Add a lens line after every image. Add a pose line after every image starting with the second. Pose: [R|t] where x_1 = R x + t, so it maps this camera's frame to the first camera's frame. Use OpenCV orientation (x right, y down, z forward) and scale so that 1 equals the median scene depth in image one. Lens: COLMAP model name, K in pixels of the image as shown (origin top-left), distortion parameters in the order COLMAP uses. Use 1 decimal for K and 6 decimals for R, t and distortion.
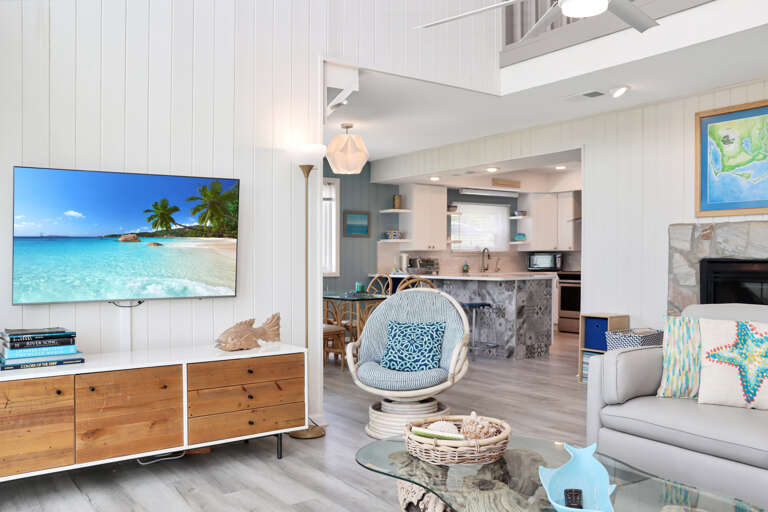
lens RADIAL K [[663.1, 0, 384.0], [0, 663.1, 256.0], [0, 0, 1]] dist [-0.011529, 0.002134]
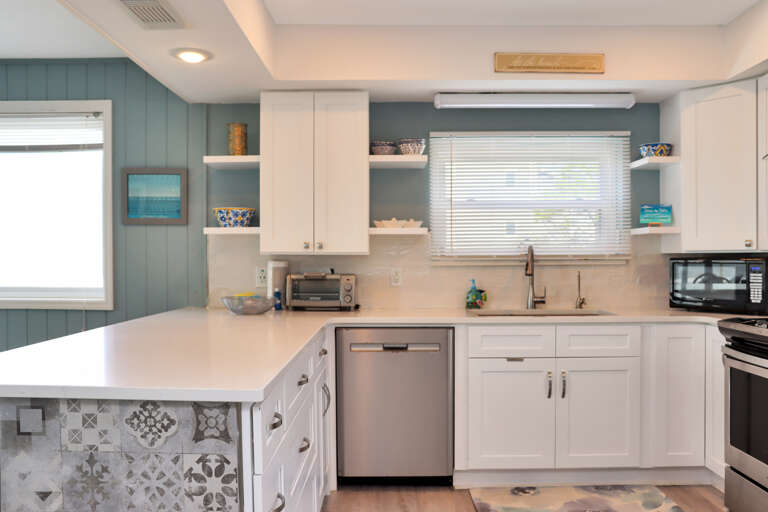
lens RADIAL K [[651.5, 0, 384.0], [0, 651.5, 256.0], [0, 0, 1]] dist [-0.116299, 0.017210]
pose [[0.806579, 0.000818, -0.591126, 0.409935], [0.000565, 0.999998, 0.002155, -0.009545], [0.591127, -0.002072, 0.806576, 0.877260]]
